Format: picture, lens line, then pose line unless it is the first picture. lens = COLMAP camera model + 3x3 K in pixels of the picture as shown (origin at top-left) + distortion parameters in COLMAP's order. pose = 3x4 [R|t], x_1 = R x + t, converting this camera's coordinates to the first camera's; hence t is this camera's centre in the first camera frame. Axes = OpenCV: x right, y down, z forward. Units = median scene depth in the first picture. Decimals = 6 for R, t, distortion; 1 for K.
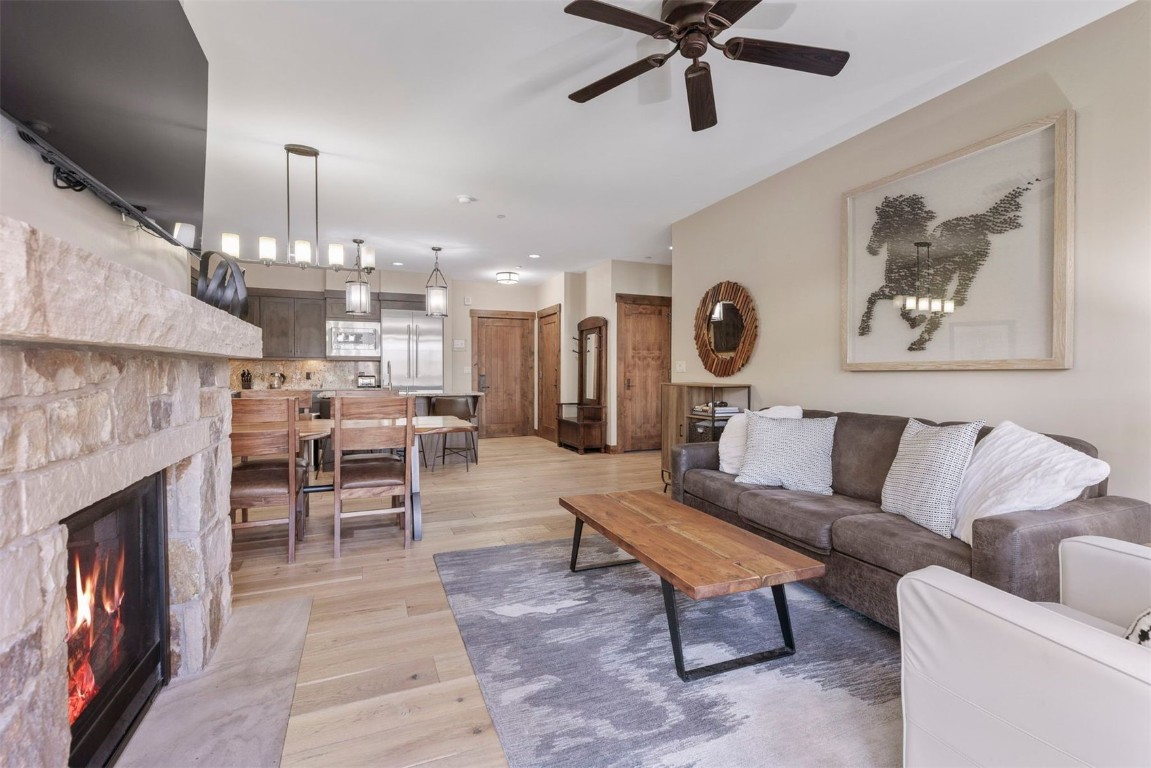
lens RADIAL K [[512.7, 0, 574.0], [0, 512.7, 376.4], [0, 0, 1]] dist [0.003330, 0.000811]
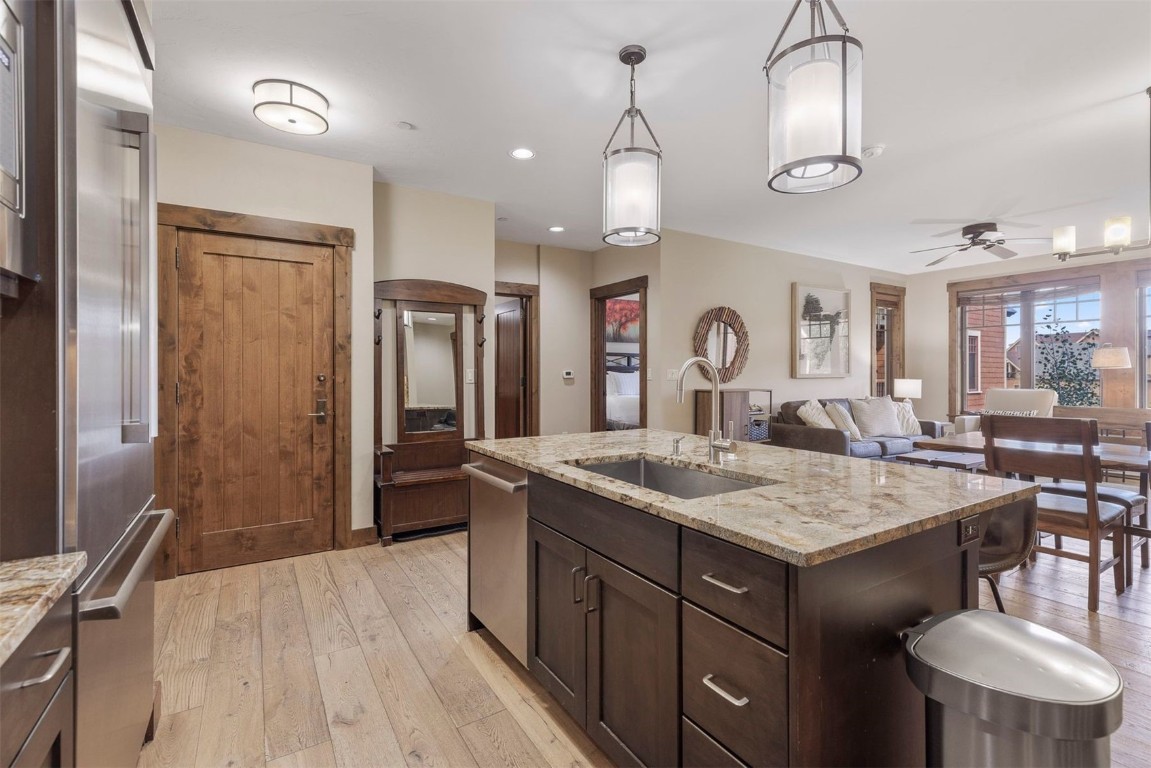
lens RADIAL K [[512.7, 0, 576.5], [0, 512.7, 373.7], [0, 0, 1]] dist [0.003330, 0.000811]
pose [[-0.164802, -0.004162, 0.986318, -0.497912], [0.008106, 0.999952, 0.005574, -0.018672], [-0.986293, 0.008914, -0.164761, 0.890855]]
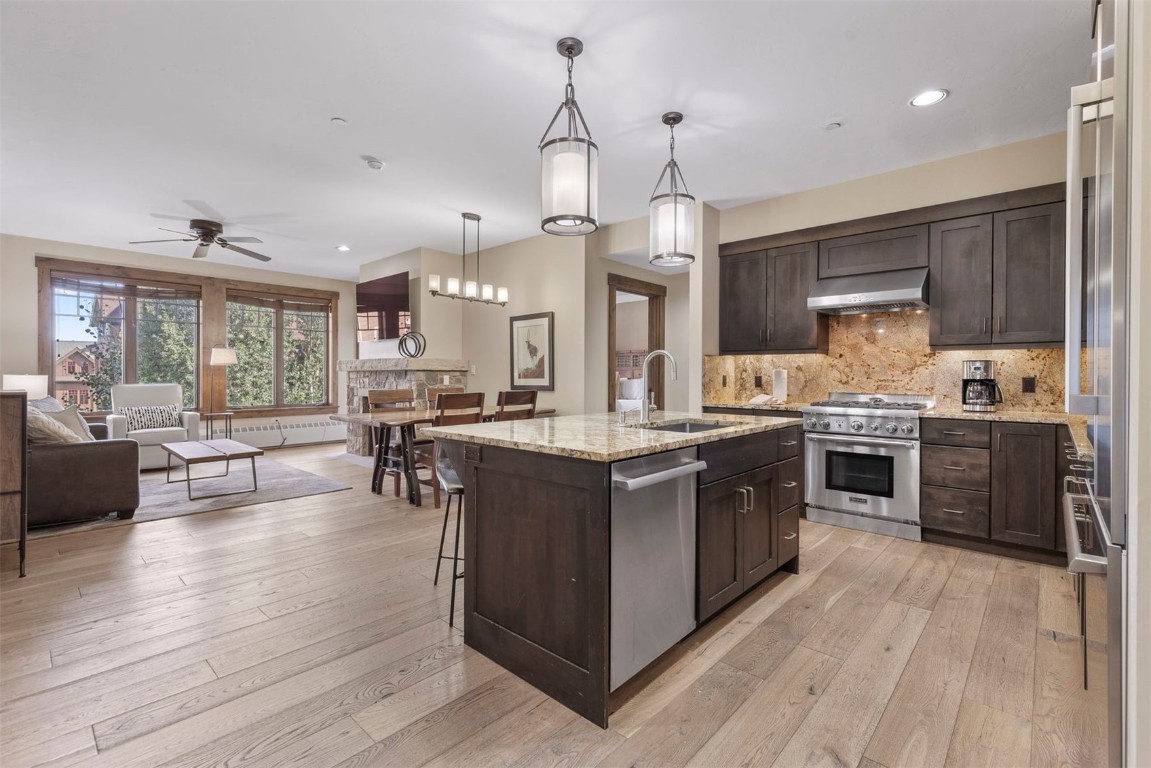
lens RADIAL K [[512.7, 0, 577.9], [0, 512.7, 377.5], [0, 0, 1]] dist [0.003330, 0.000811]
pose [[-0.906538, -0.003439, -0.422111, -0.092442], [-0.008283, 0.999919, 0.009641, -0.008347], [0.422043, 0.012236, -0.906493, 1.088410]]
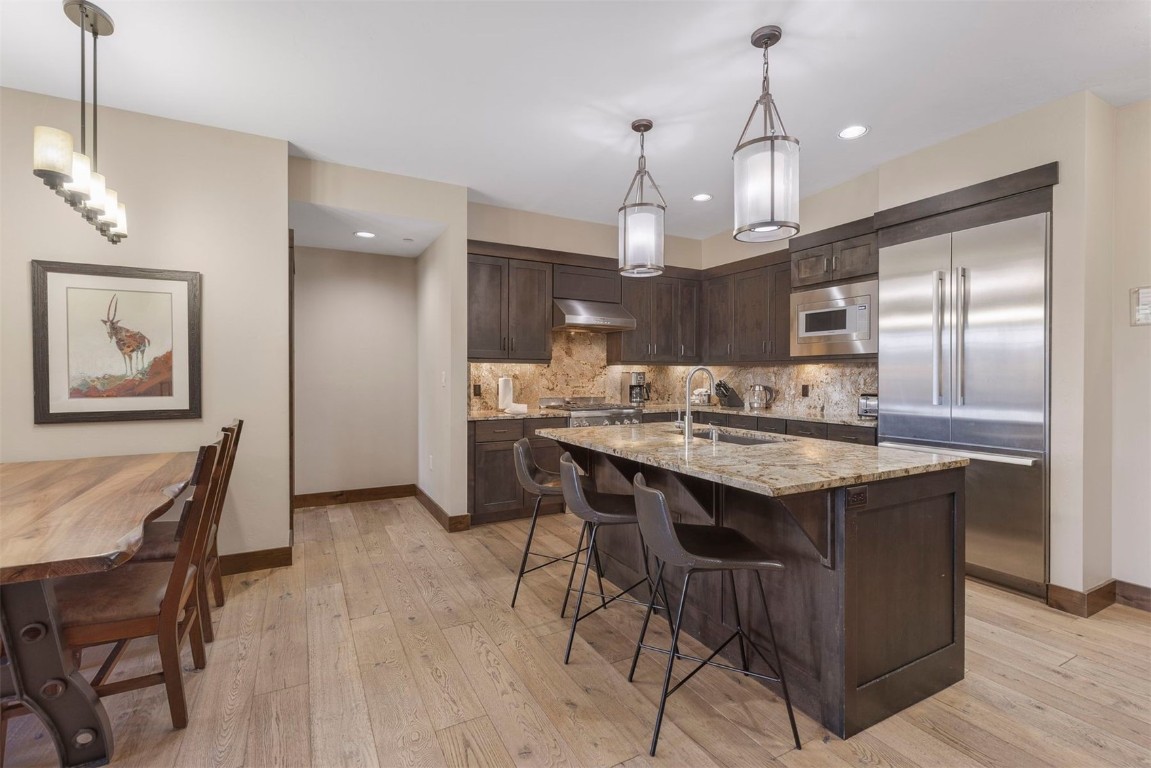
lens RADIAL K [[512.7, 0, 573.3], [0, 512.7, 378.9], [0, 0, 1]] dist [0.003330, 0.000811]
pose [[0.096945, 0.006450, -0.995269, 0.050181], [-0.007509, 0.999955, 0.005749, -0.016413], [0.995261, 0.006916, 0.096989, 0.681653]]
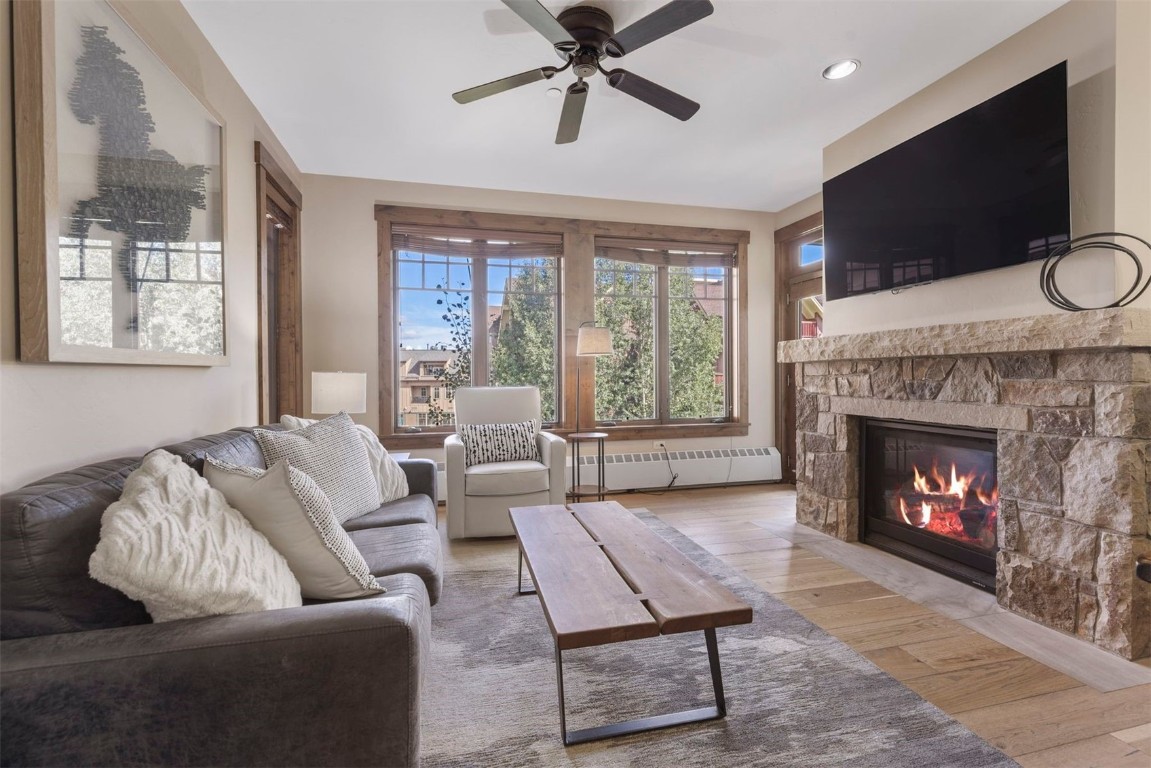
lens RADIAL K [[512.7, 0, 580.9], [0, 512.7, 380.9], [0, 0, 1]] dist [0.003330, 0.000811]
pose [[-0.990371, 0.001350, 0.138433, 0.026021], [0.004242, 0.999779, 0.020592, -0.000682], [-0.138375, 0.020981, -0.990158, 0.568489]]
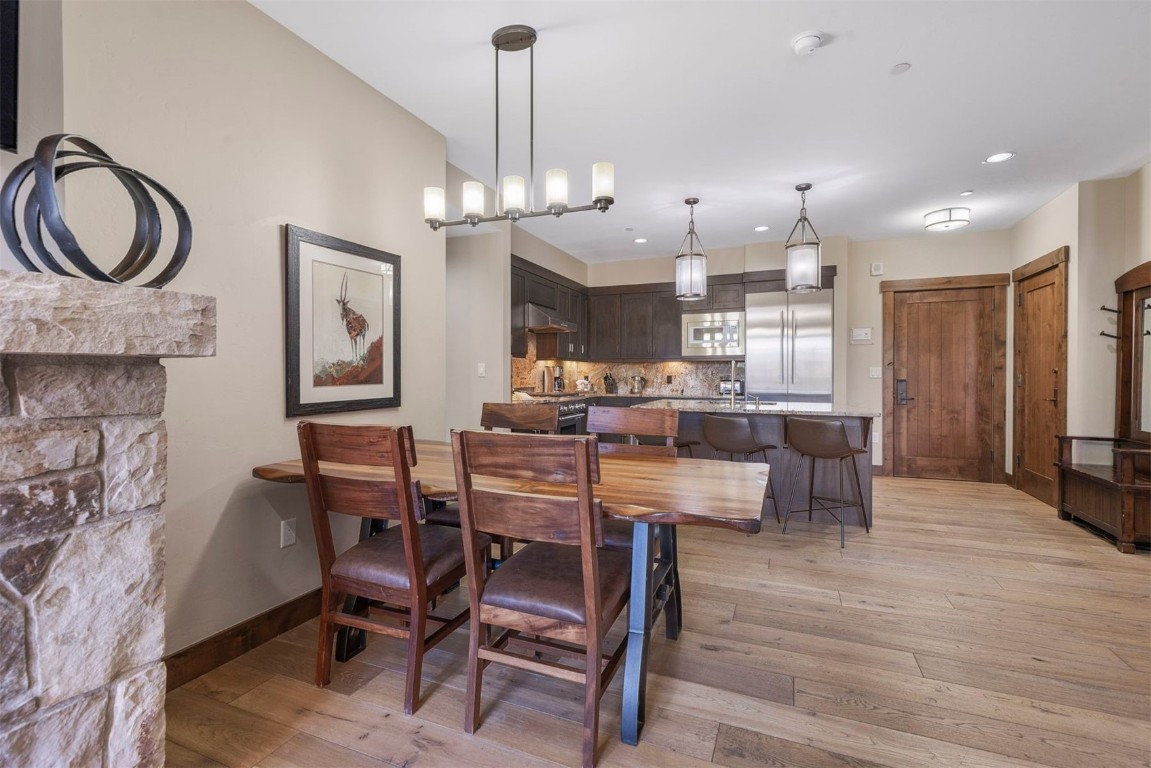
lens RADIAL K [[512.7, 0, 578.4], [0, 512.7, 378.3], [0, 0, 1]] dist [0.003330, 0.000811]
pose [[0.702661, 0.005507, -0.711503, -0.003015], [-0.004656, 0.999984, 0.003142, -0.005411], [0.711510, 0.001105, 0.702676, 0.276376]]
